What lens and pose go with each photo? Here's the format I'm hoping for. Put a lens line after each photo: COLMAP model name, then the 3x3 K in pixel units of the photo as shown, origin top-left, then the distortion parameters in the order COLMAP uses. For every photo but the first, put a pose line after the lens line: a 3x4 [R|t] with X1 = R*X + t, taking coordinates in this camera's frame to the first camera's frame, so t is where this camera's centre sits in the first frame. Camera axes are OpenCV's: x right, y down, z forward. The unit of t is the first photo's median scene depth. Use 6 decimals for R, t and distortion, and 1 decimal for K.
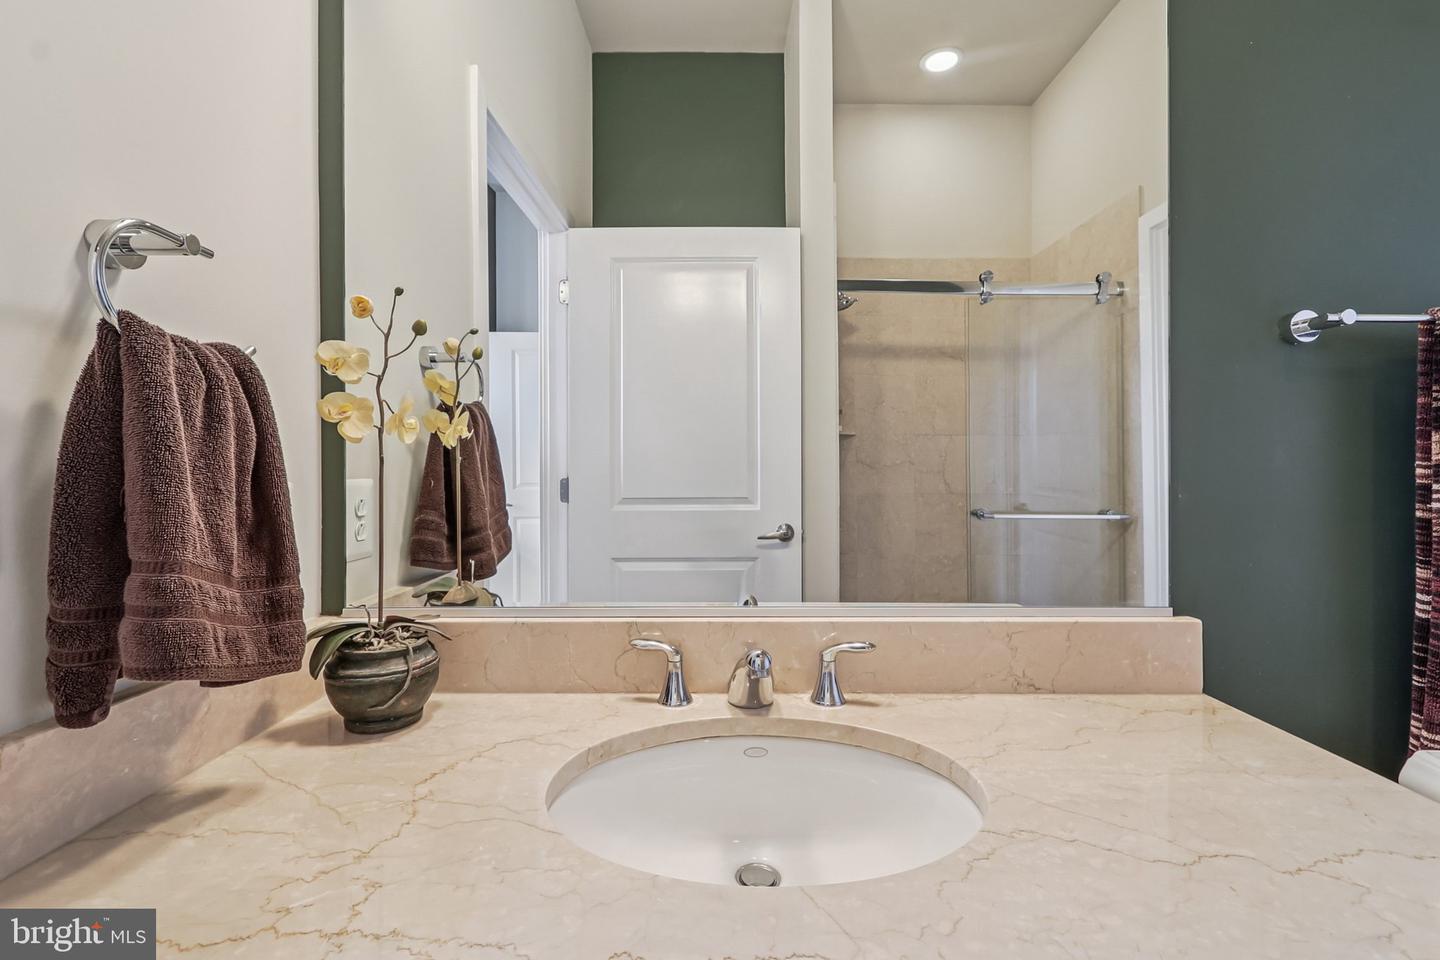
lens RADIAL K [[661.7, 0, 724.0], [0, 661.7, 471.9], [0, 0, 1]] dist [0.000612, -0.001142]
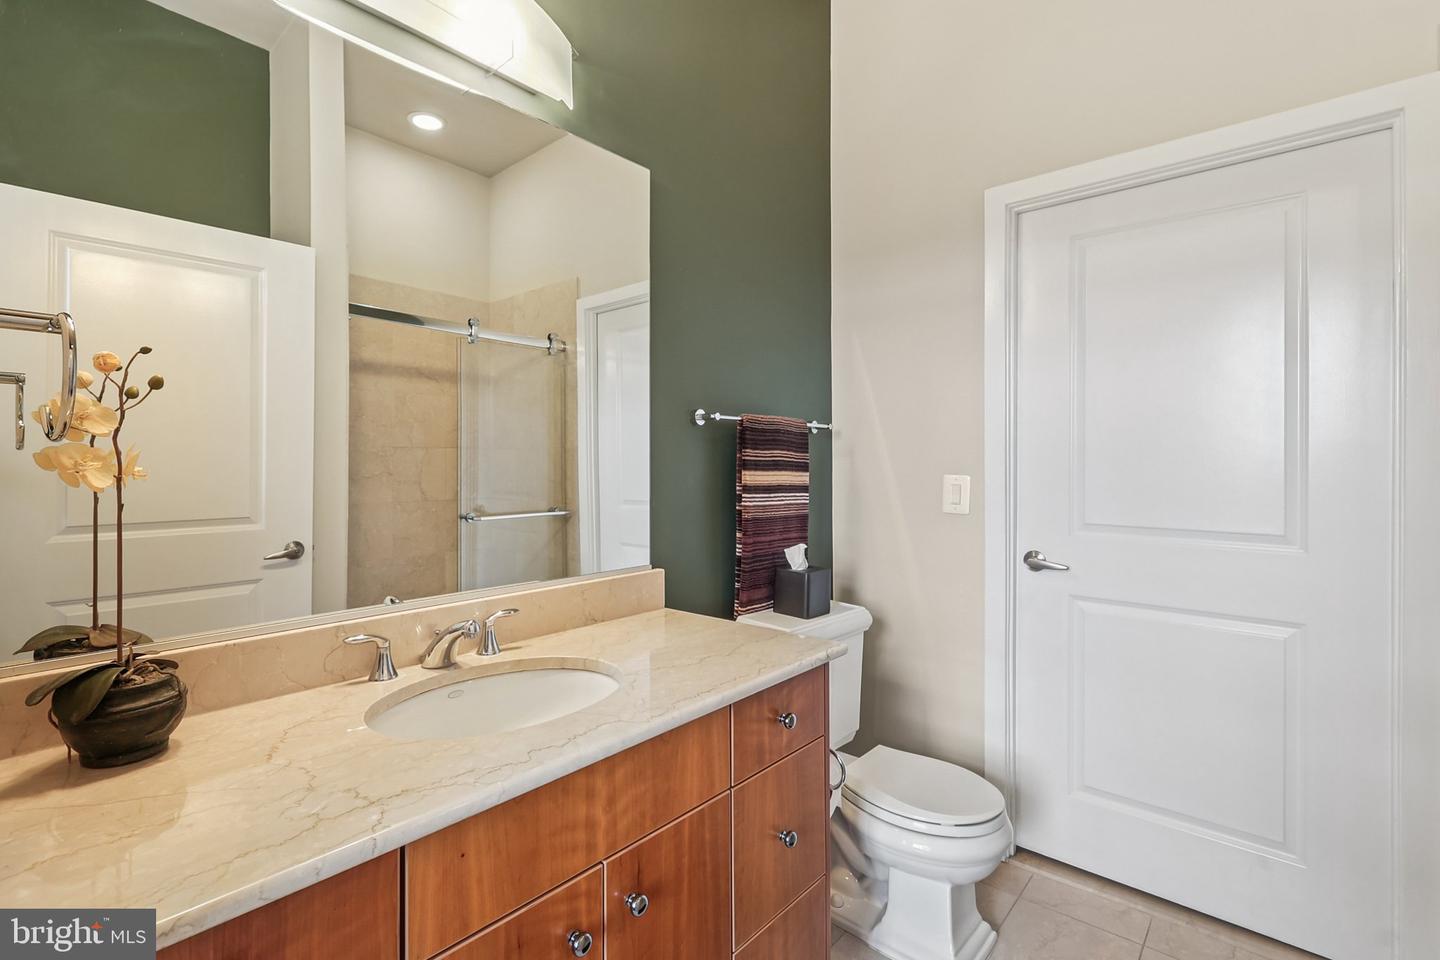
lens RADIAL K [[661.7, 0, 719.5], [0, 661.7, 471.6], [0, 0, 1]] dist [0.000612, -0.001142]
pose [[0.651666, -0.008920, 0.758453, -0.614868], [0.006468, 0.999960, 0.006203, -0.066481], [-0.758478, 0.000863, 0.651698, -0.358523]]
